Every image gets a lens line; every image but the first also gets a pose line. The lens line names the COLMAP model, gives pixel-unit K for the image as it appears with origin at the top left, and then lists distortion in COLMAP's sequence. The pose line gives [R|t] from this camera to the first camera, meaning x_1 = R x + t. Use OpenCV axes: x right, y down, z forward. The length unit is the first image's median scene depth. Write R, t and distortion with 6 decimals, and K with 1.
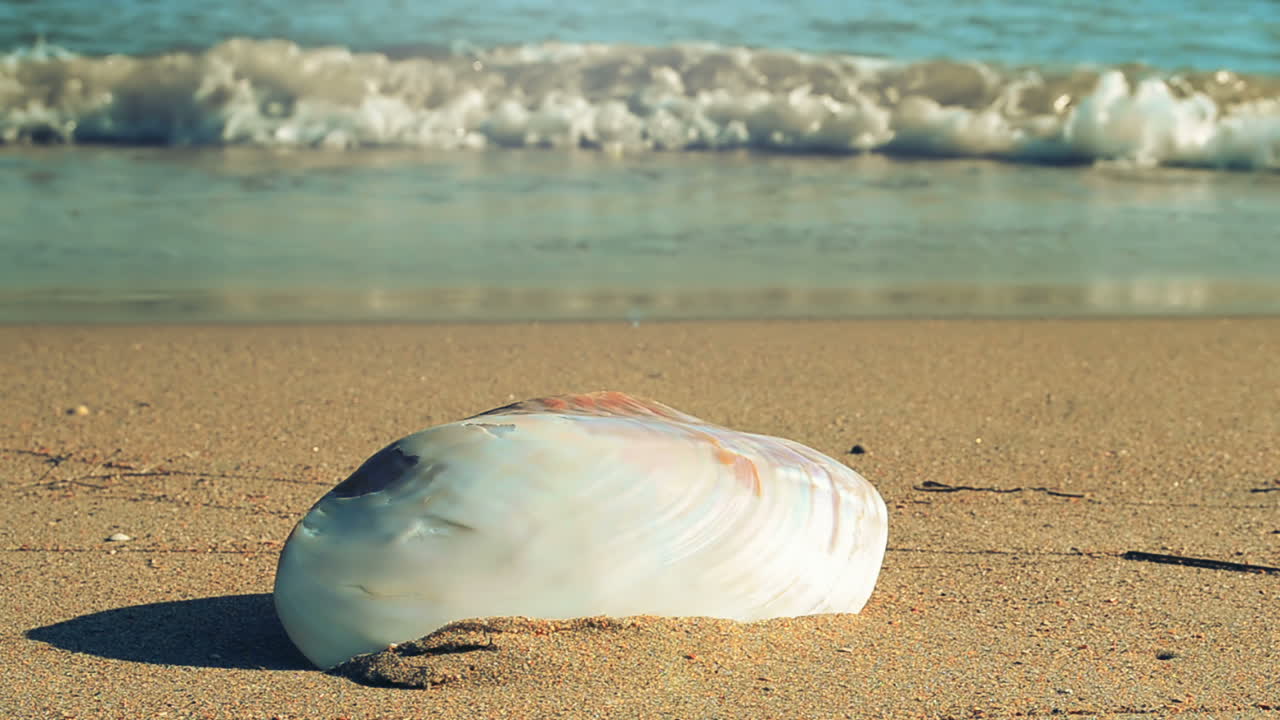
lens RADIAL K [[981.9, 0, 640.3], [0, 981.9, 360.4], [0, 0, 1]] dist [-0.005162, 0.000053]
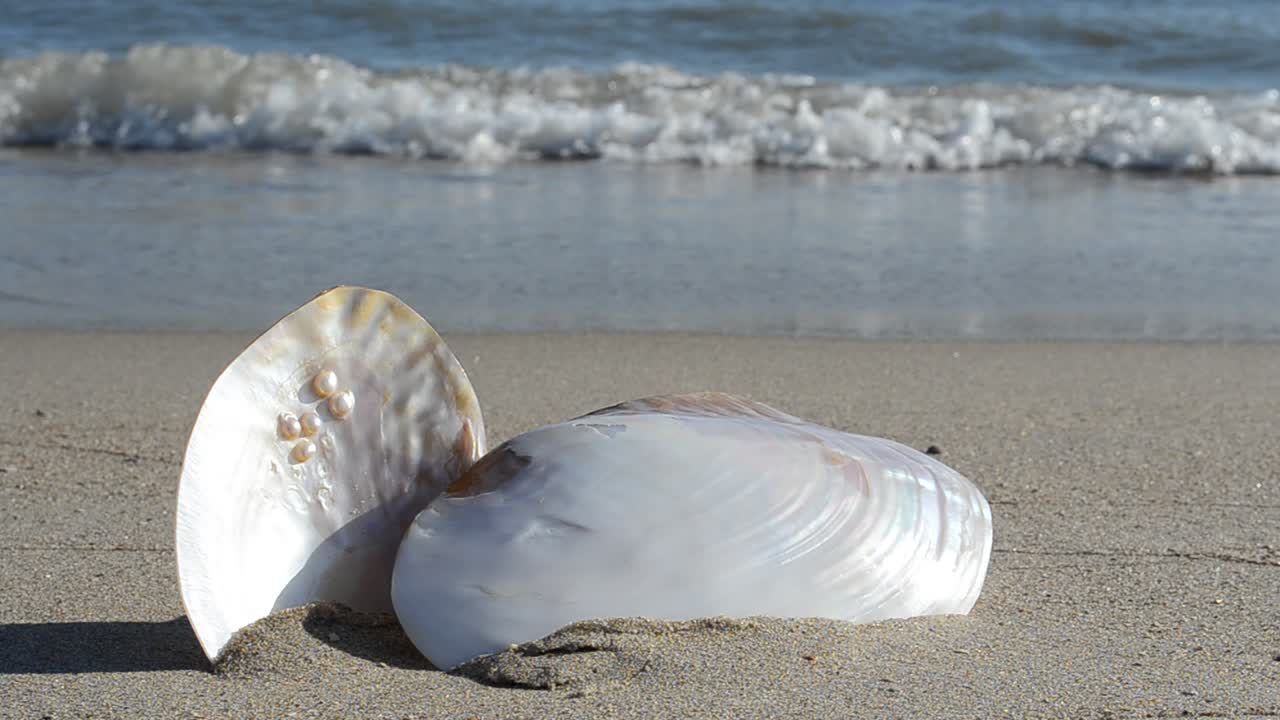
lens RADIAL K [[981.9, 0, 639.7], [0, 981.9, 359.5], [0, 0, 1]] dist [-0.005162, 0.000053]
pose [[0.999994, 0.001231, -0.003116, -0.108430], [-0.001232, 0.999999, -0.000303, -0.000921], [0.003116, 0.000306, 0.999995, 0.000898]]
